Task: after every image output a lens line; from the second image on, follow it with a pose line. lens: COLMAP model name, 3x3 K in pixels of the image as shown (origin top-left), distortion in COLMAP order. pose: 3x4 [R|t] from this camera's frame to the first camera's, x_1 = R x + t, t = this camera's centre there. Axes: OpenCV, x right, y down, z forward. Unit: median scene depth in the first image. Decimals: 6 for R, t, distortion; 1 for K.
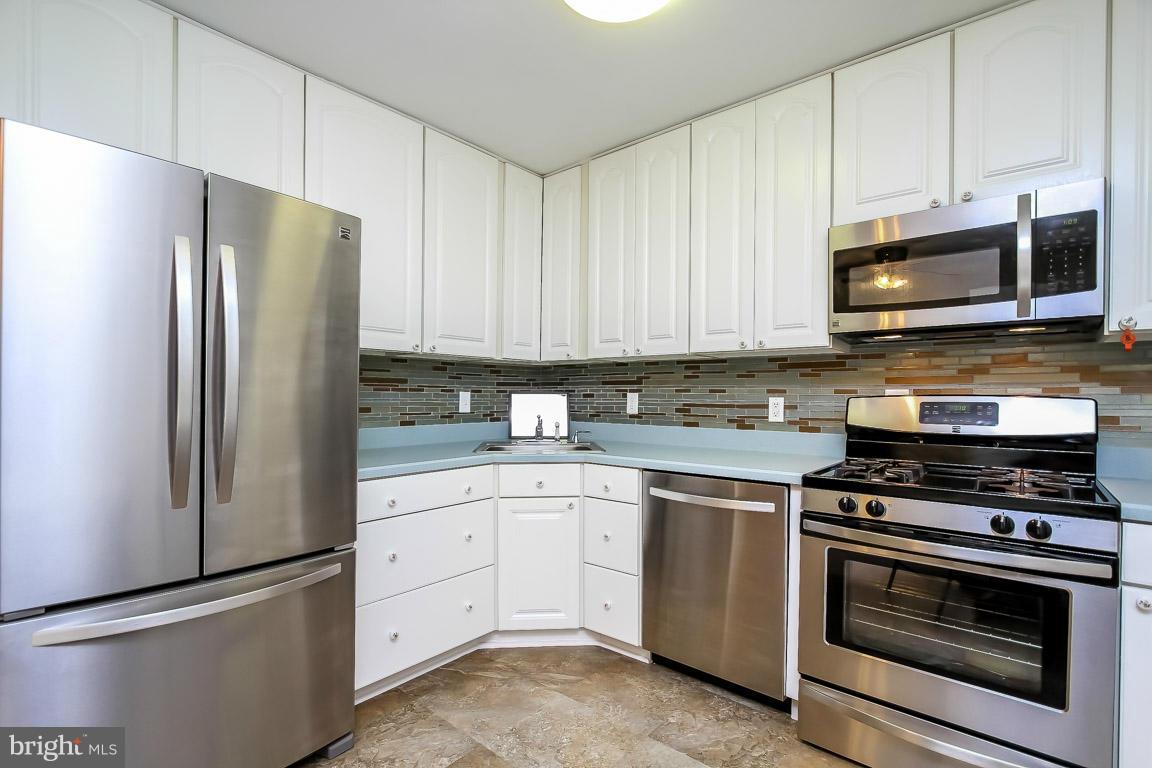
lens RADIAL K [[543.2, 0, 579.9], [0, 543.2, 395.7], [0, 0, 1]] dist [-0.006308, -0.000850]
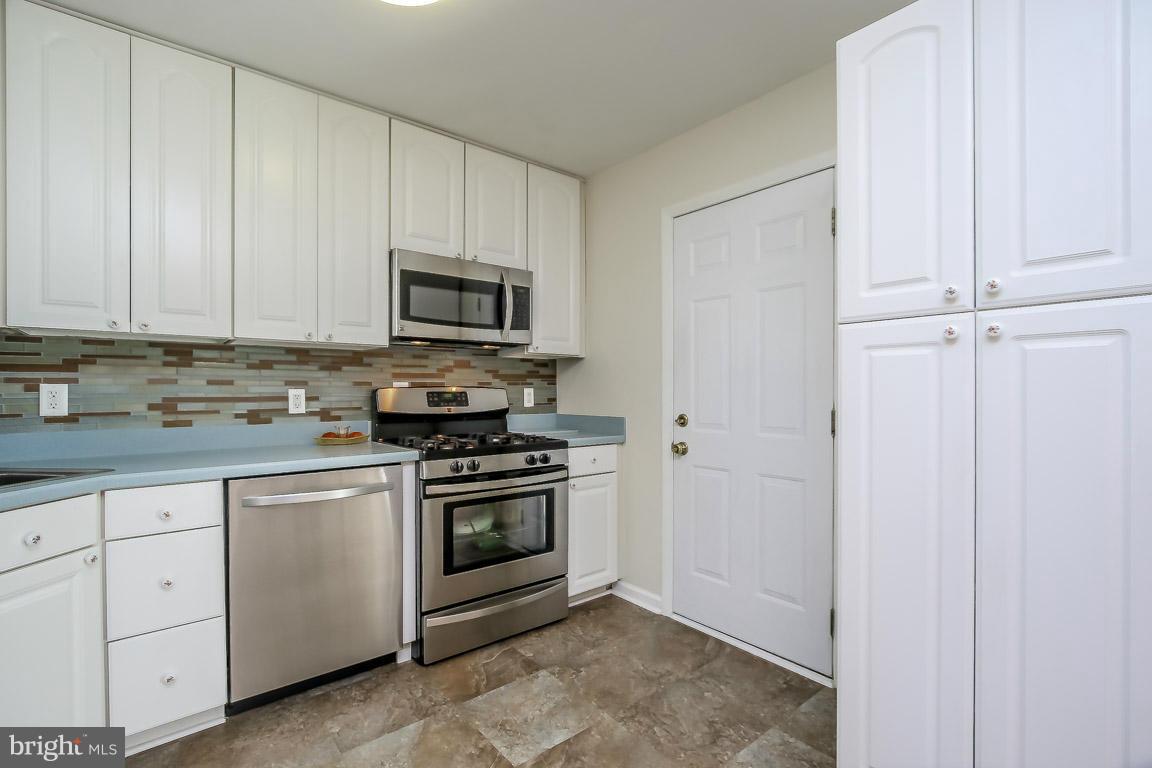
lens RADIAL K [[525.4, 0, 571.7], [0, 525.4, 387.7], [0, 0, 1]] dist [0.004966, 0.001219]
pose [[0.173362, -0.005916, 0.984840, -0.620041], [0.000409, 0.999982, 0.005935, -0.006180], [-0.984858, -0.000626, 0.173361, 0.403099]]
